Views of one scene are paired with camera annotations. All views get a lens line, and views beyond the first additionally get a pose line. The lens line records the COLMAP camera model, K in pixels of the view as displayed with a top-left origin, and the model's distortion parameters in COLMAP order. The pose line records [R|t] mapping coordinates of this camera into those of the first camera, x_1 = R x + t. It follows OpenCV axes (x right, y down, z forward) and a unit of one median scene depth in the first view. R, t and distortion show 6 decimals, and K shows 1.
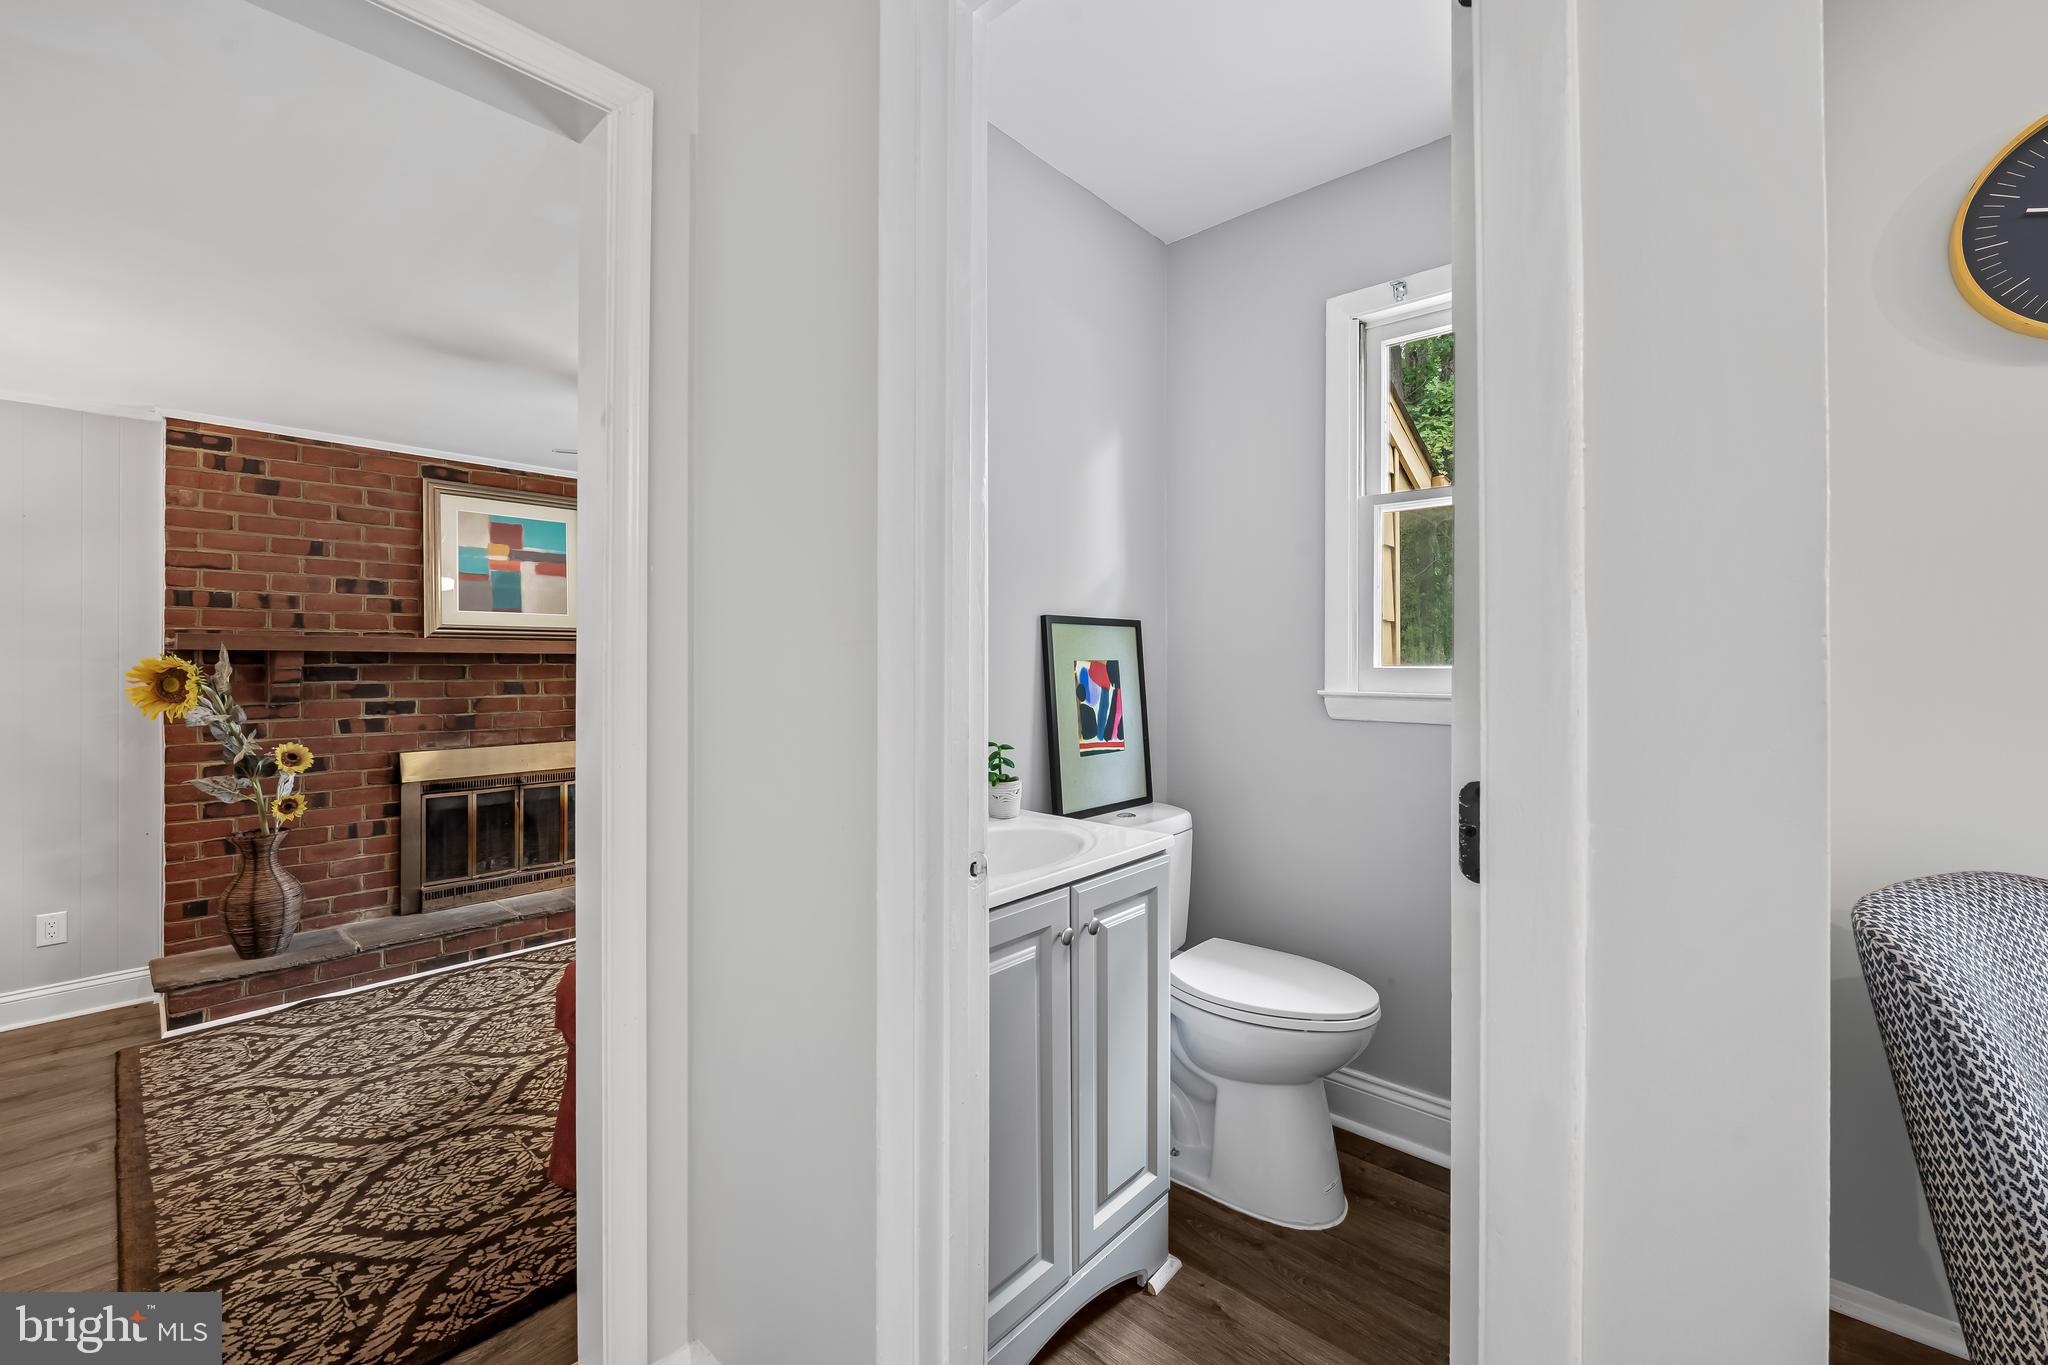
lens RADIAL K [[839.8, 0, 1021.5], [0, 839.8, 655.8], [0, 0, 1]] dist [-0.000564, -0.000042]
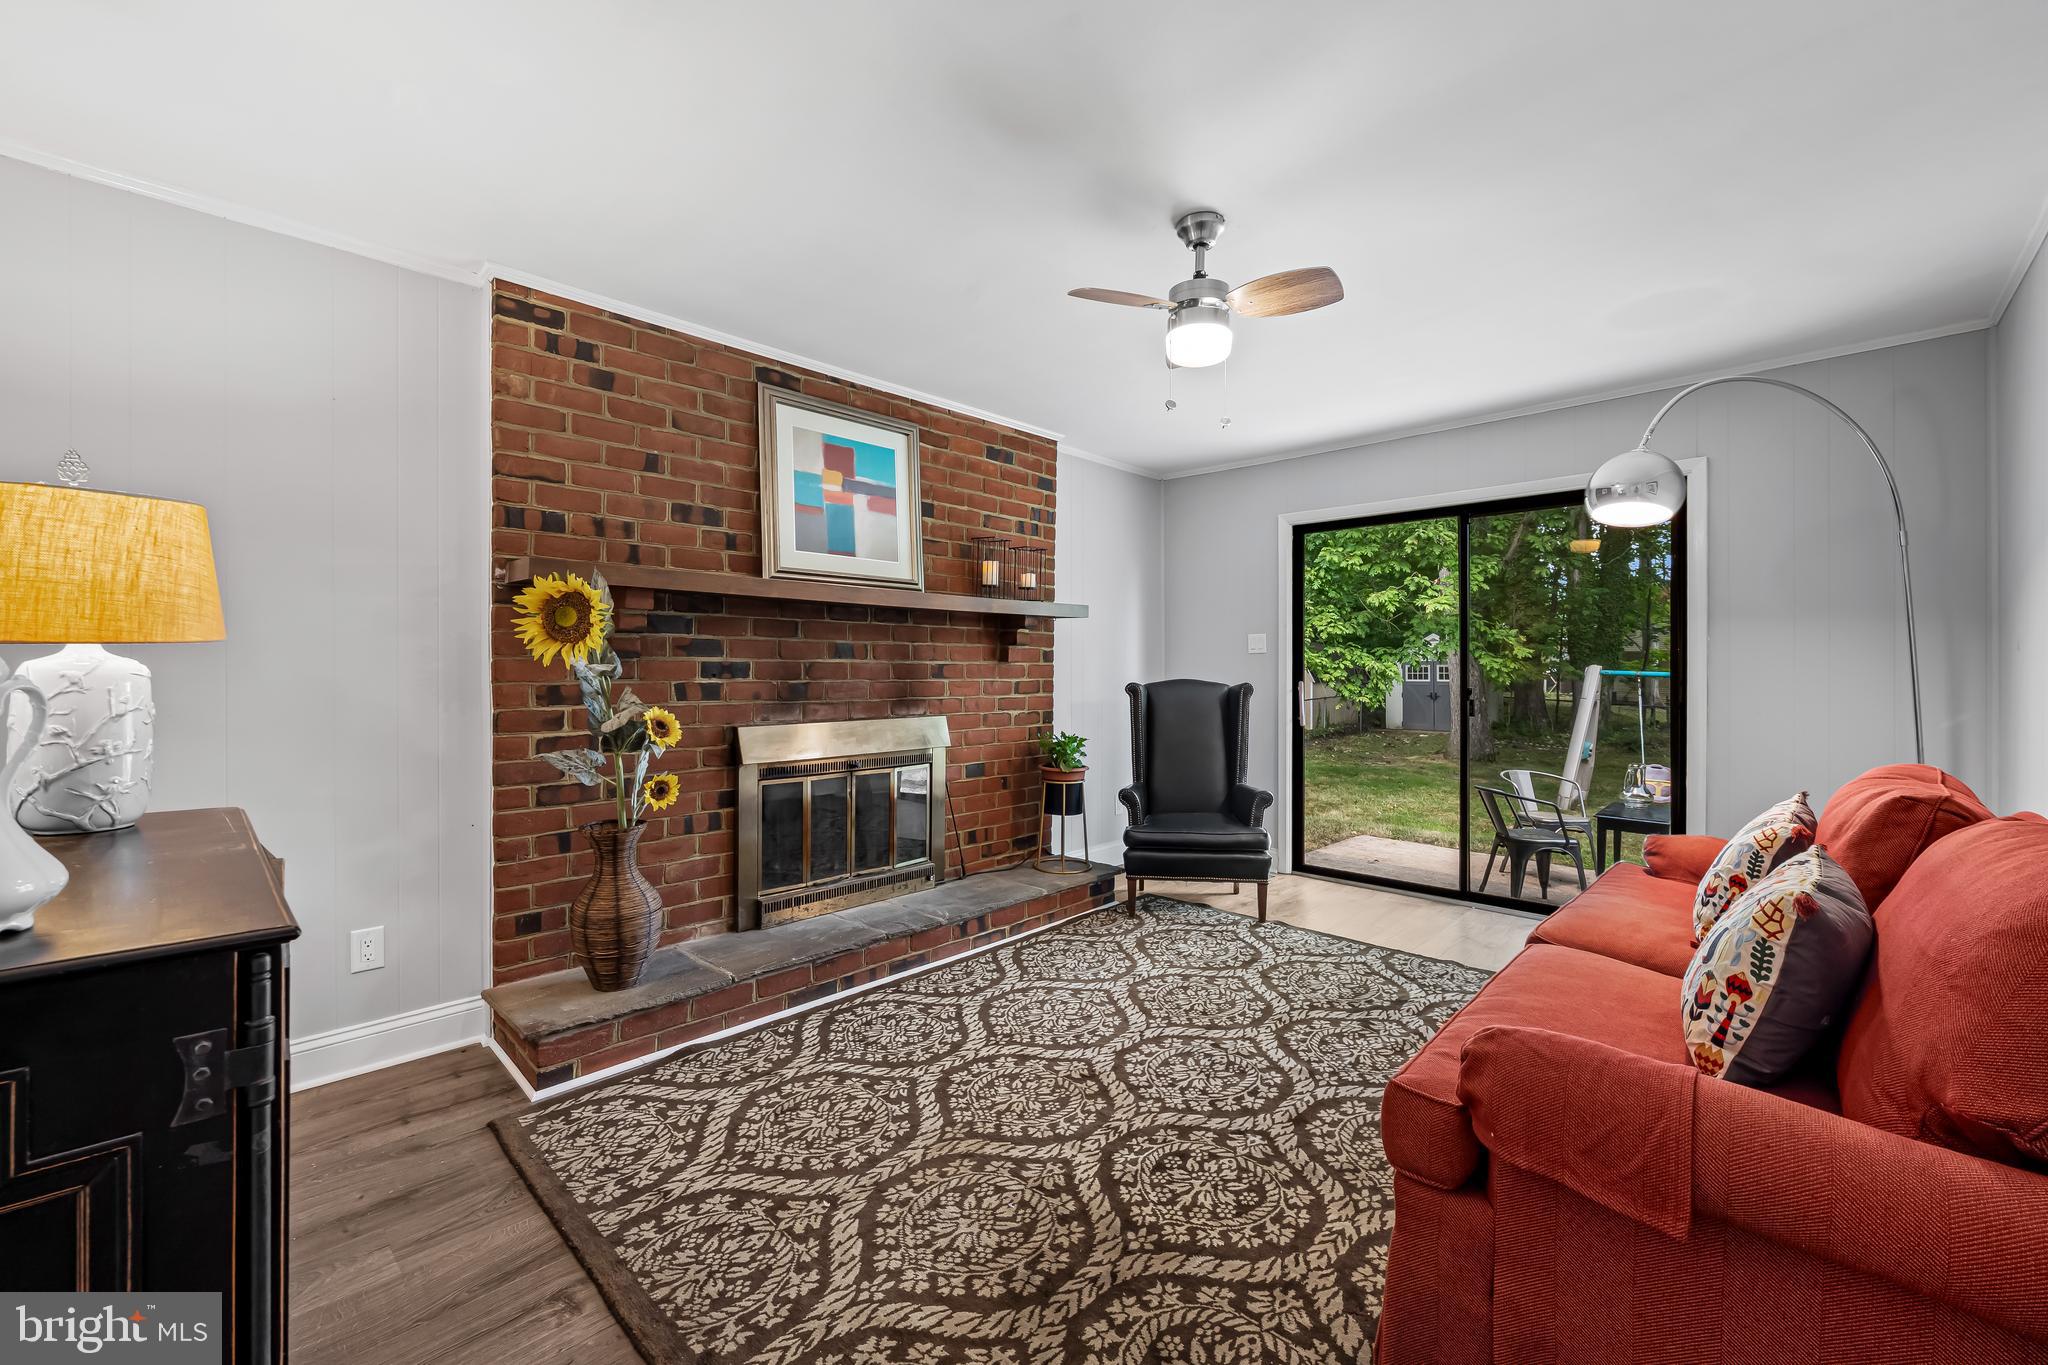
lens RADIAL K [[831.3, 0, 1019.8], [0, 831.3, 670.1], [0, 0, 1]] dist [-0.001780, -0.000086]
pose [[0.999411, 0.002245, -0.034248, -0.504192], [-0.001980, 0.999968, 0.007779, 0.062228], [0.034264, -0.007707, 0.999383, 0.254966]]
